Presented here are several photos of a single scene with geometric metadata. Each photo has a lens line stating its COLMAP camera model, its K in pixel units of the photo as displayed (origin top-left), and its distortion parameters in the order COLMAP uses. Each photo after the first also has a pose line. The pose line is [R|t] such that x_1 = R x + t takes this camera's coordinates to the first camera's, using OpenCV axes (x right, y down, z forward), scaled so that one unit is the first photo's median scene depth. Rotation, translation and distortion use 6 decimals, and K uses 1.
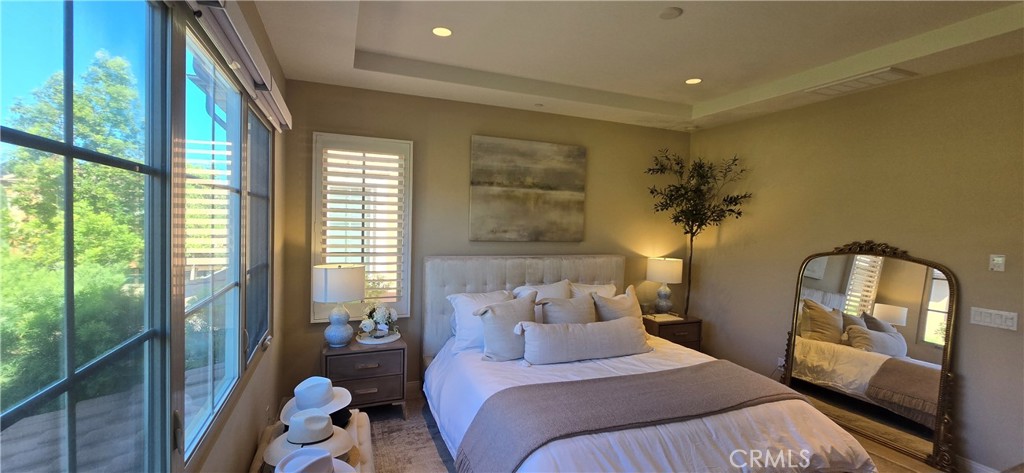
lens RADIAL K [[427.5, 0, 507.6], [0, 427.5, 233.5], [0, 0, 1]] dist [-0.001993, -0.000306]
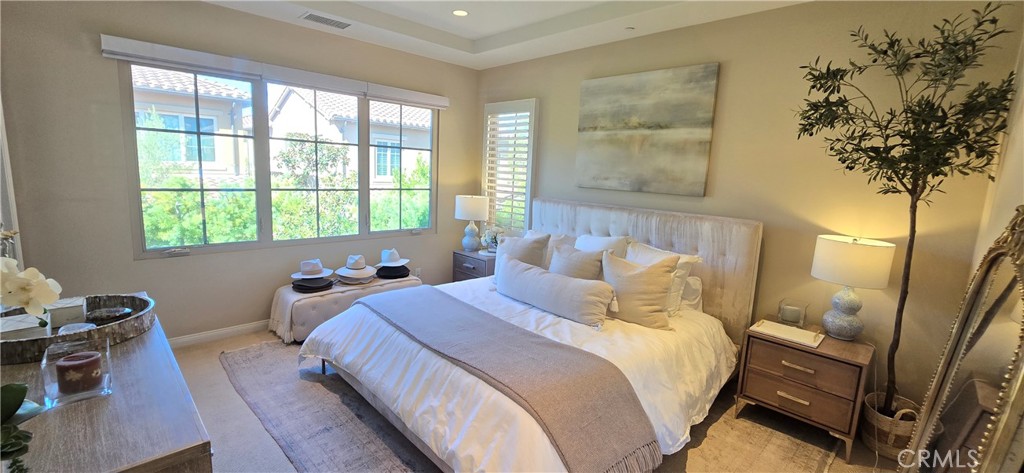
lens RADIAL K [[427.5, 0, 507.6], [0, 427.5, 233.5], [0, 0, 1]] dist [-0.001993, -0.000306]
pose [[0.375103, 0.131304, -0.917637, 0.784840], [-0.065665, 0.991194, 0.114987, 0.020650], [0.924654, 0.017124, 0.380422, 0.441558]]
